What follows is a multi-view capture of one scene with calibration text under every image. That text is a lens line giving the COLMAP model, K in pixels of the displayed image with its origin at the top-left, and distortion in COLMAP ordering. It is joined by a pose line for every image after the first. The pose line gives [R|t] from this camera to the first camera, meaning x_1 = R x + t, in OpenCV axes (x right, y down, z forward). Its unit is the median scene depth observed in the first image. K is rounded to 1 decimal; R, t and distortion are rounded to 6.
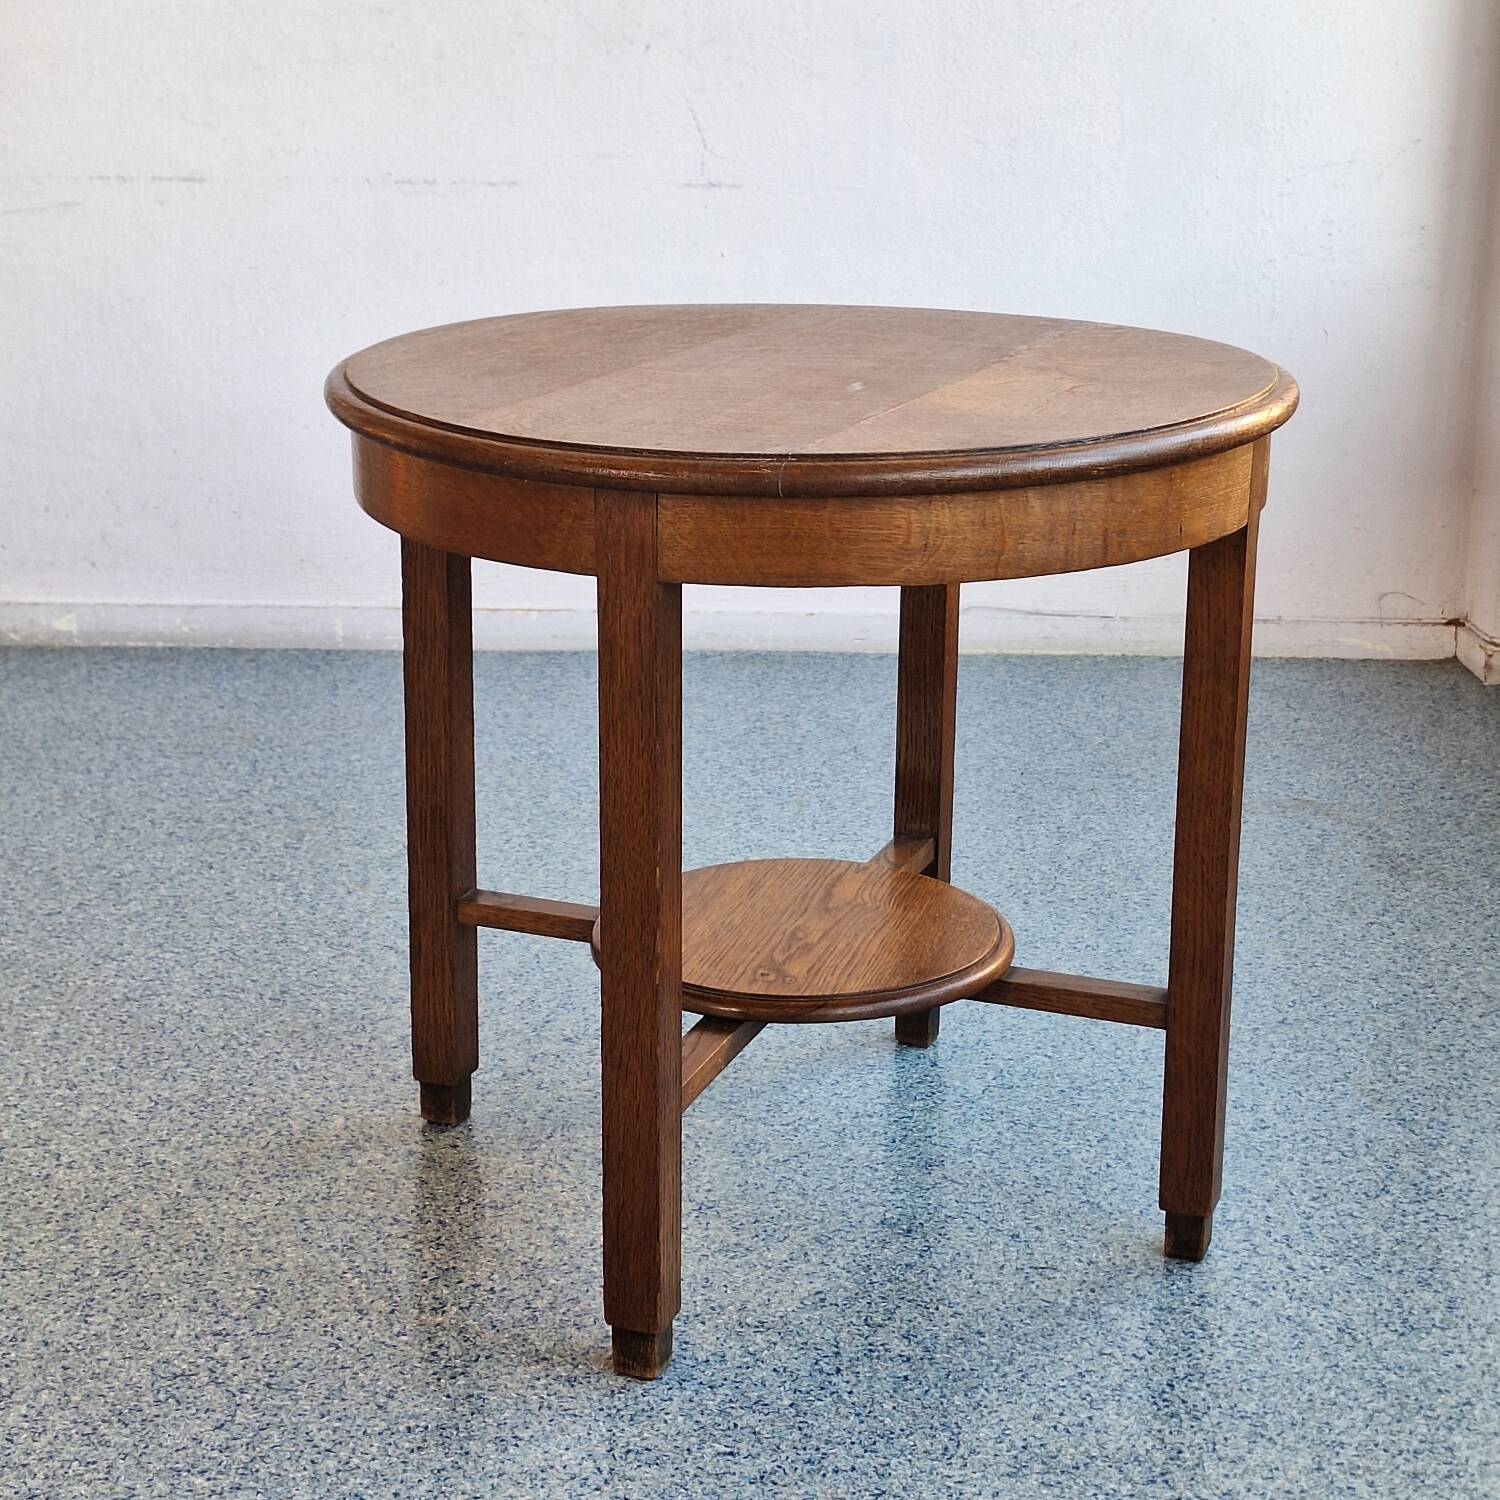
lens RADIAL K [[2770.3, 0, 731.5], [0, 2770.3, 731.2], [0, 0, 1]] dist [0.180387, -0.420695]
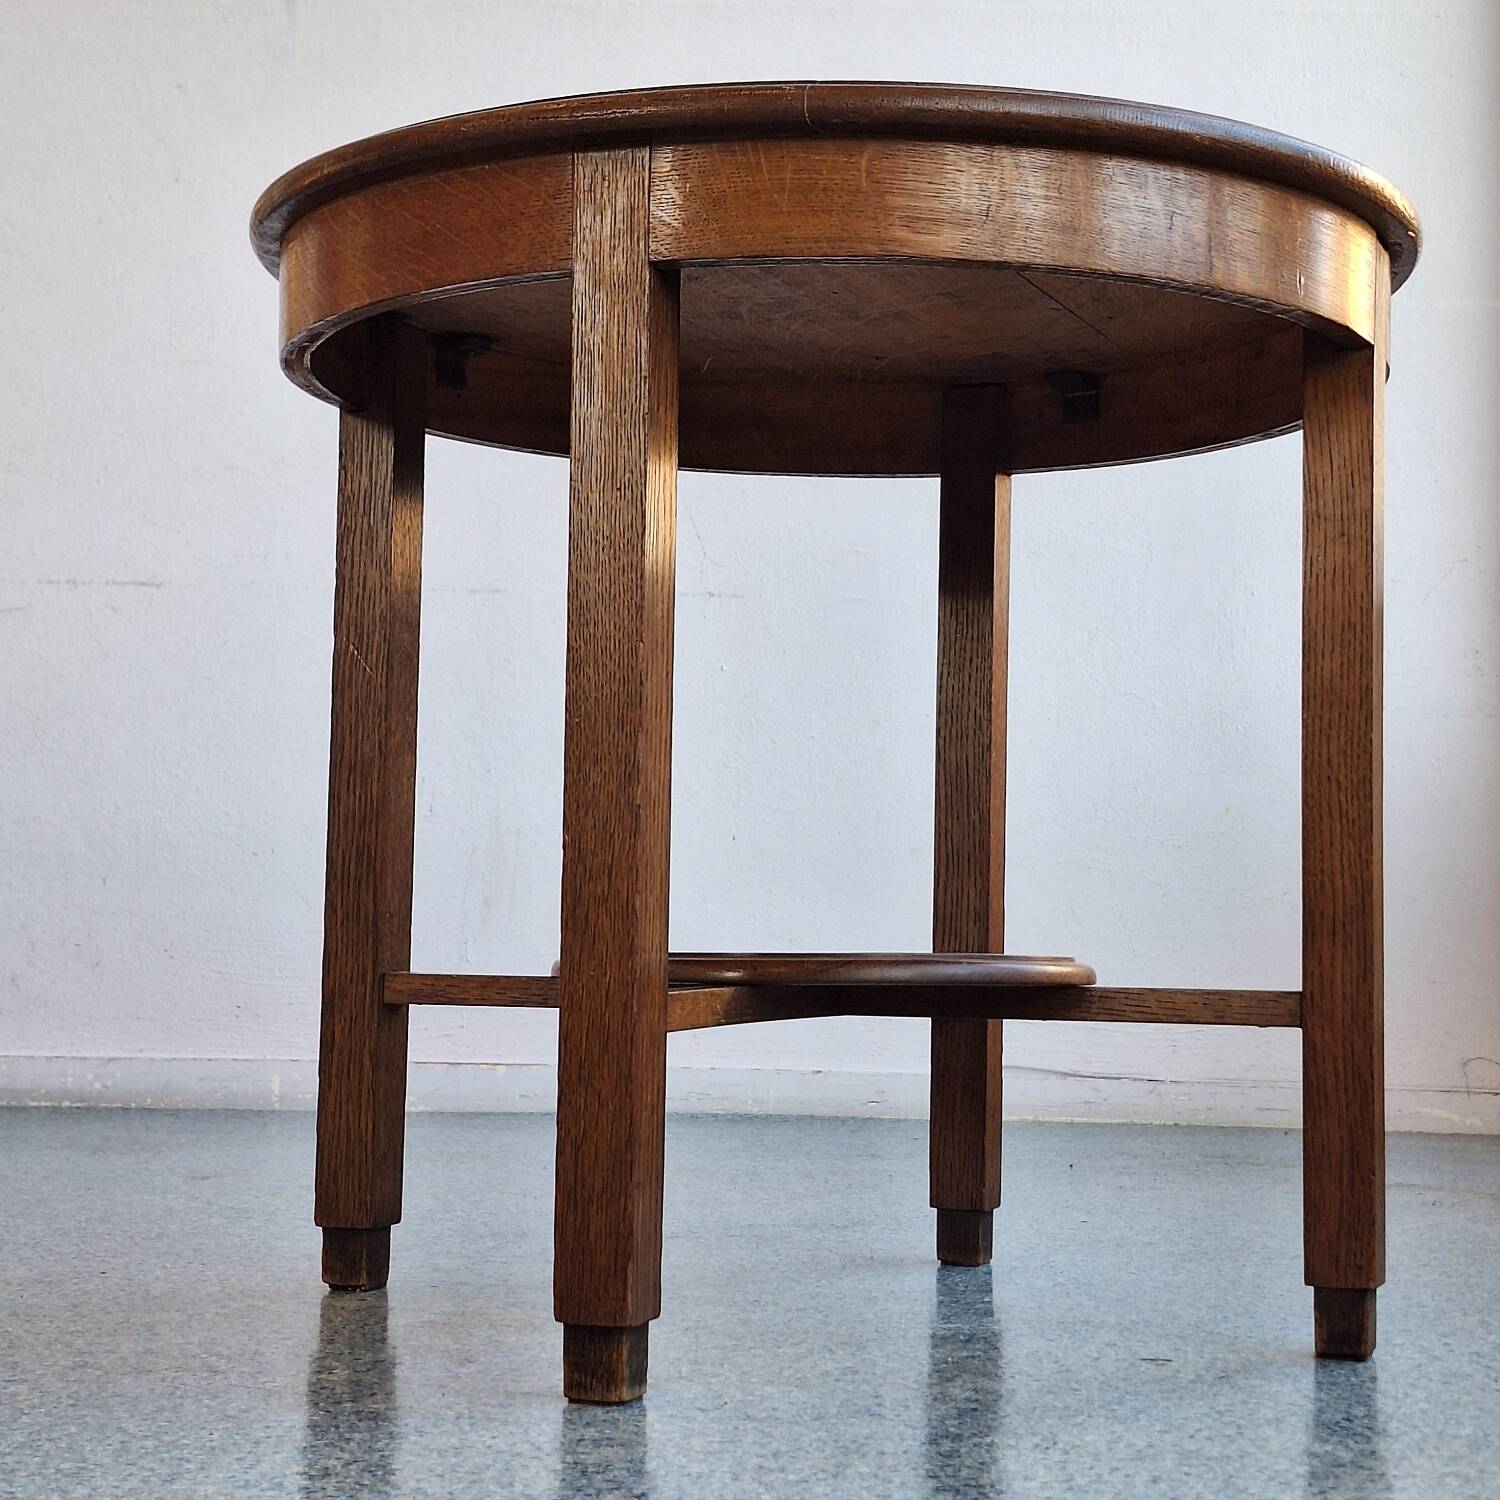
lens RADIAL K [[2781.6, 0, 765.3], [0, 2781.6, 746.9], [0, 0, 1]] dist [0.155464, -0.132541]
pose [[0.999834, 0.011508, 0.014114, -0.002439], [-0.006035, 0.940610, -0.339437, 0.261635], [-0.017182, 0.339295, 0.940523, 0.225018]]
